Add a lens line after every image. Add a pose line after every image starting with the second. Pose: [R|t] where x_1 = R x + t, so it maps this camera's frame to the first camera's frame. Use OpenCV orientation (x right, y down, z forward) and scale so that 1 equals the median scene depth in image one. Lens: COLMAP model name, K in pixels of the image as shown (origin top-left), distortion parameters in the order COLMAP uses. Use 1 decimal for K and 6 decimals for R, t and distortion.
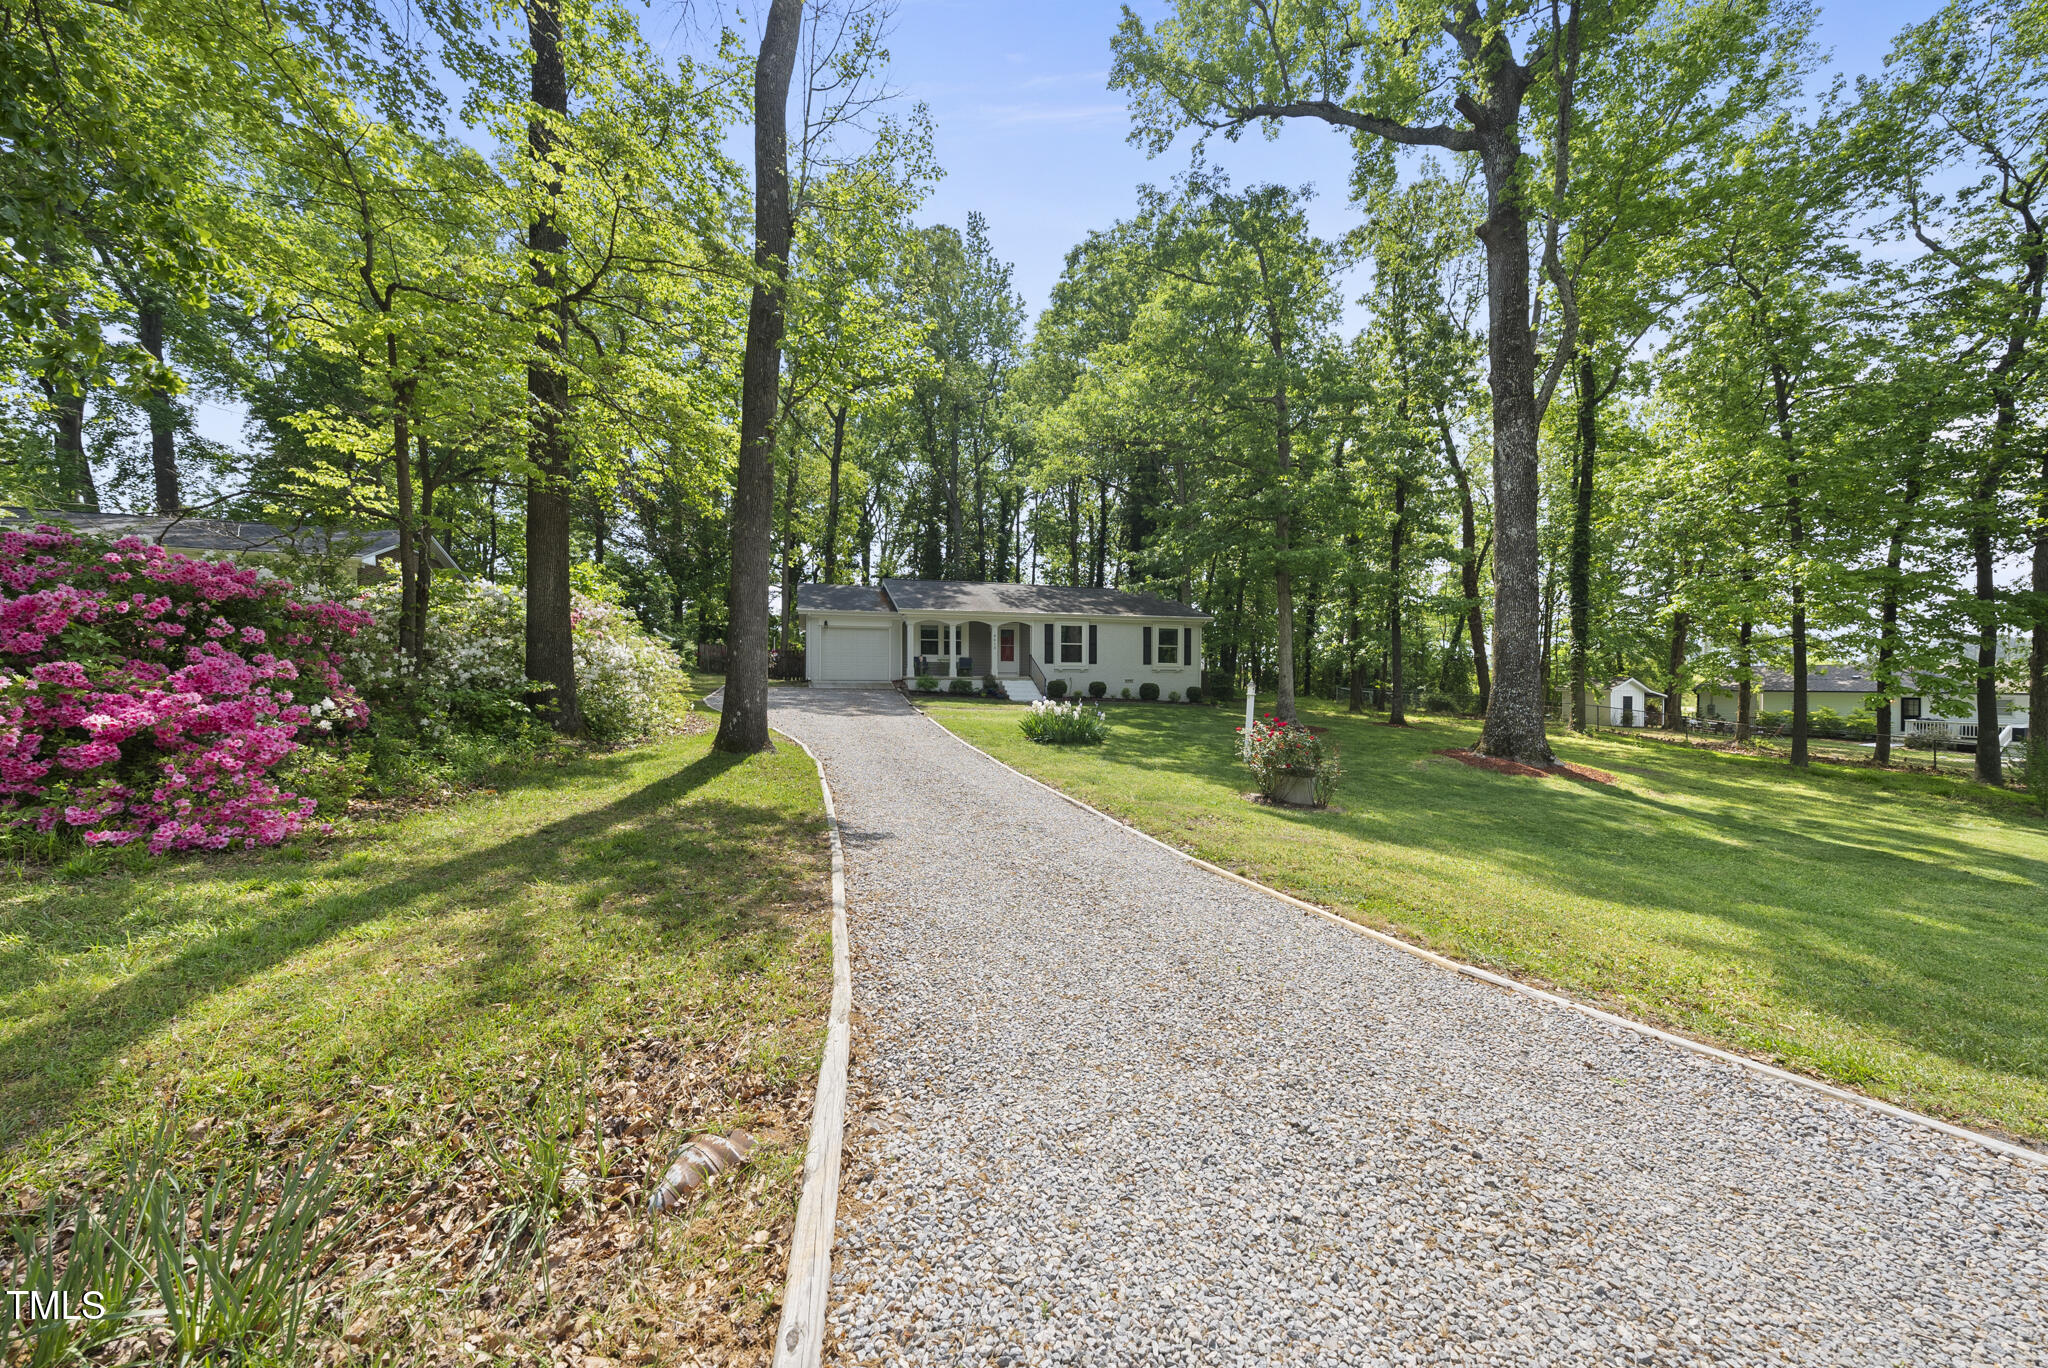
lens RADIAL K [[697.3, 0, 1023.8], [0, 697.3, 685.1], [0, 0, 1]] dist [-0.000201, 0.000155]
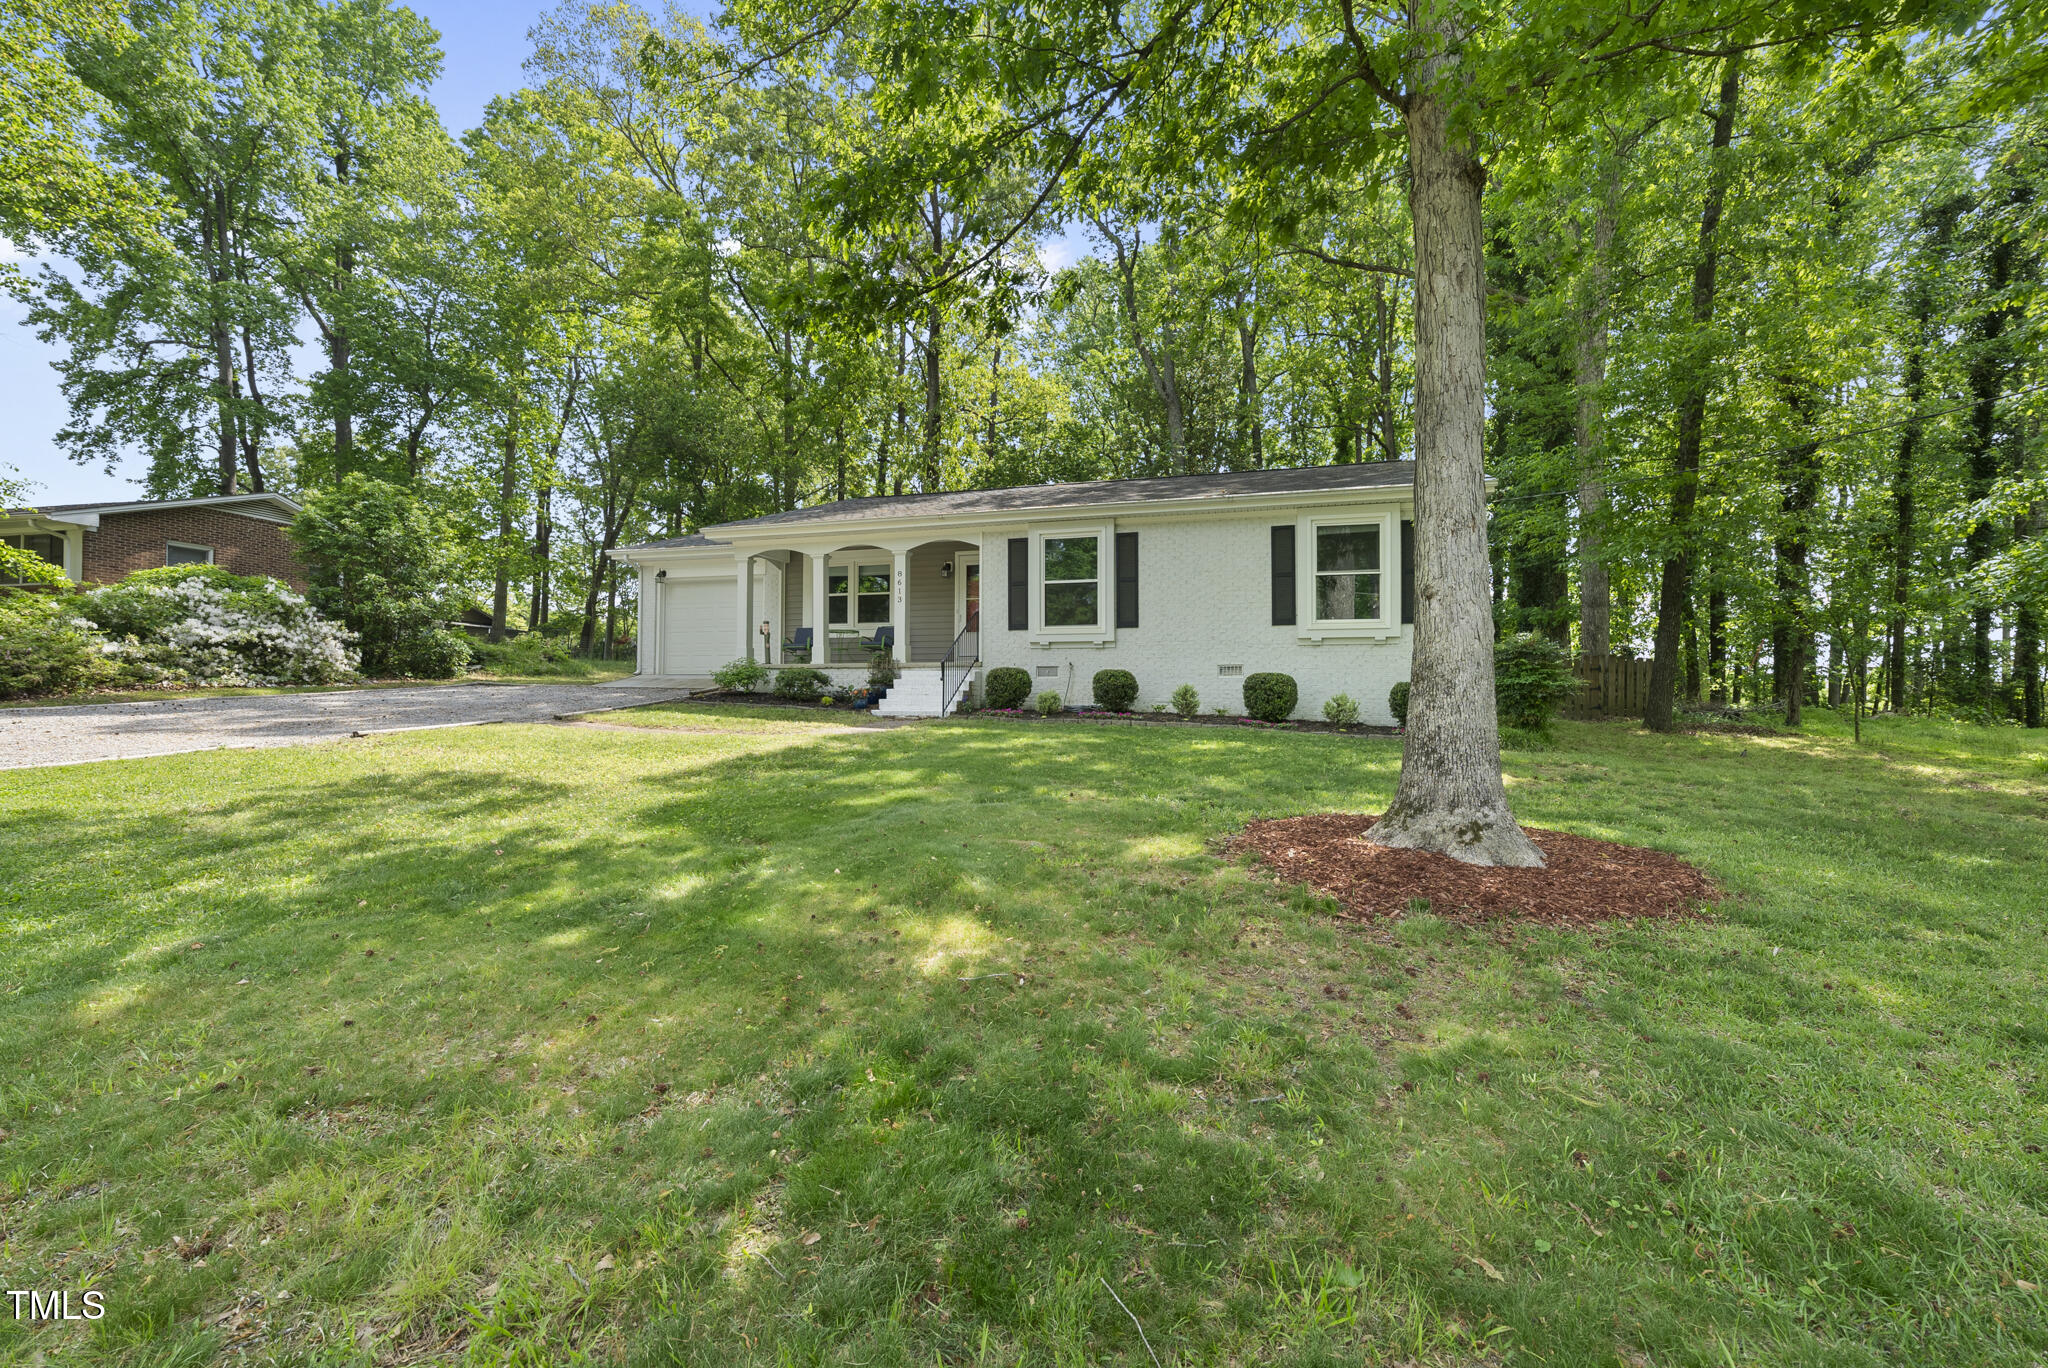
lens RADIAL K [[813.0, 0, 1035.5], [0, 813.0, 684.1], [0, 0, 1]] dist [-0.004502, -0.000279]
pose [[0.842986, -0.010339, -0.537836, 0.310903], [-0.003527, 0.999688, -0.024745, 0.014079], [0.537924, 0.022757, 0.842686, 0.580581]]
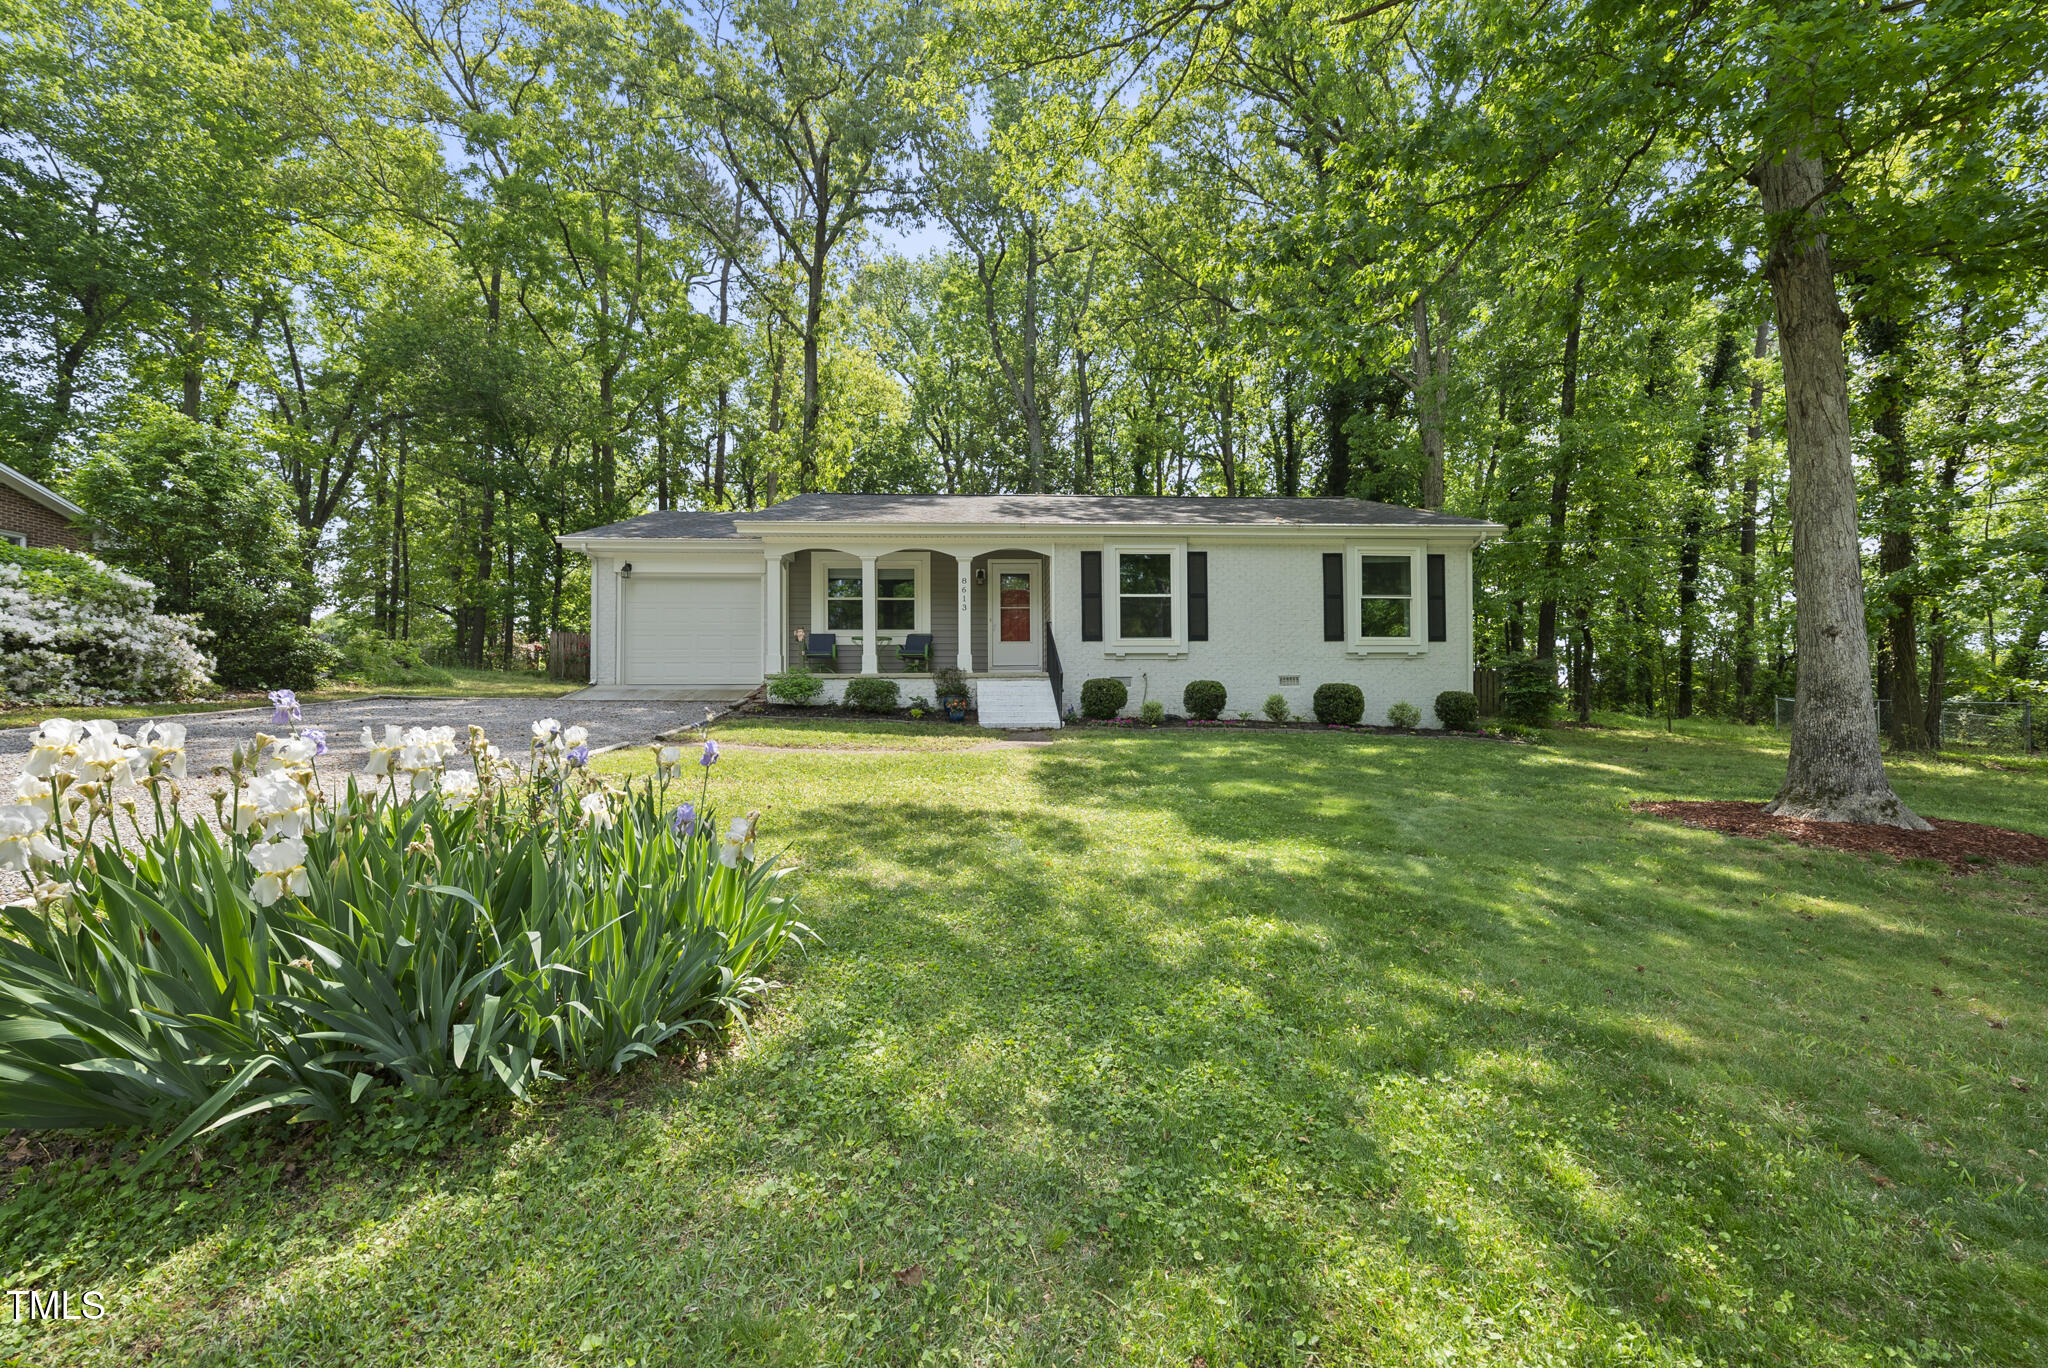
lens RADIAL K [[813.0, 0, 1025.6], [0, 813.0, 691.3], [0, 0, 1]] dist [-0.004502, -0.000279]
pose [[0.972542, -0.012985, -0.232364, 0.112695], [0.008810, 0.999781, -0.018998, 0.009368], [0.232560, 0.016430, 0.972443, 0.490662]]
